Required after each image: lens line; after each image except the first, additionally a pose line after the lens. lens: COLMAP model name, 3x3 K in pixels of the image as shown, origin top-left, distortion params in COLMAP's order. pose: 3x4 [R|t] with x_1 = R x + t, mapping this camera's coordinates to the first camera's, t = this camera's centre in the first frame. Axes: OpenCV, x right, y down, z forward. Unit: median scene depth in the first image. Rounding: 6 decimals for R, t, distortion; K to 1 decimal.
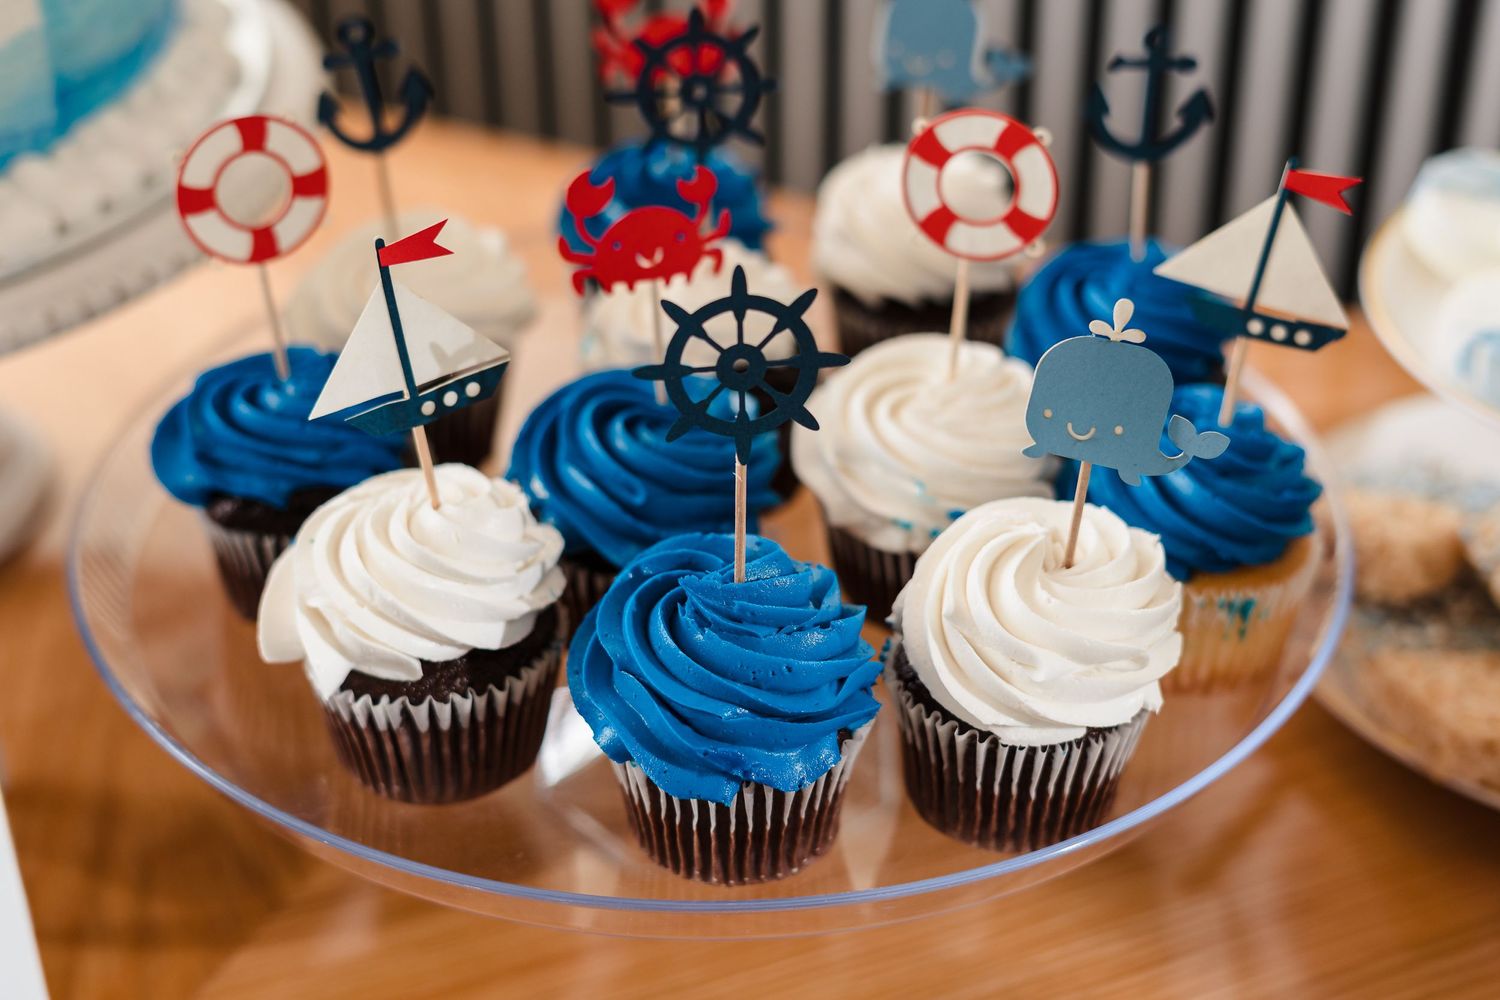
lens RADIAL K [[2453.5, 0, 749.0], [0, 2453.5, 500.3], [0, 0, 1]] dist [-0.046032, 0.000000]
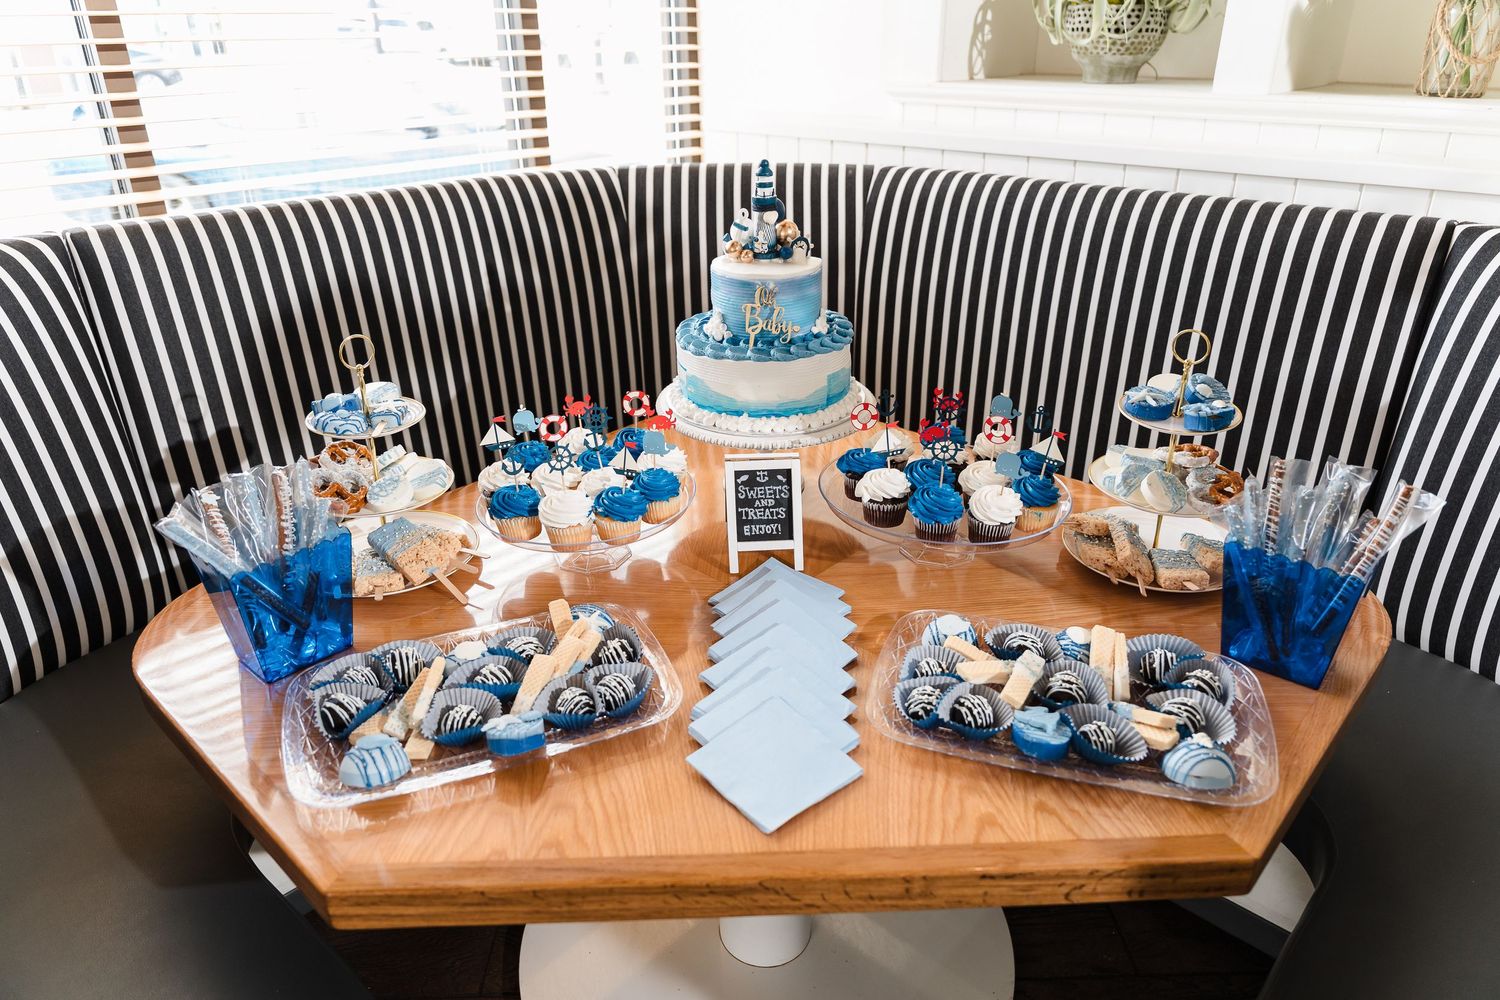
lens RADIAL K [[996.0, 0, 750.6], [0, 996.0, 500.0], [0, 0, 1]] dist [0.003301, 0.000164]
pose [[0.959553, 0.125884, -0.251815, 0.144970], [-0.157456, 0.981452, -0.109358, 0.351570], [0.233378, 0.144585, 0.961577, -1.223382]]
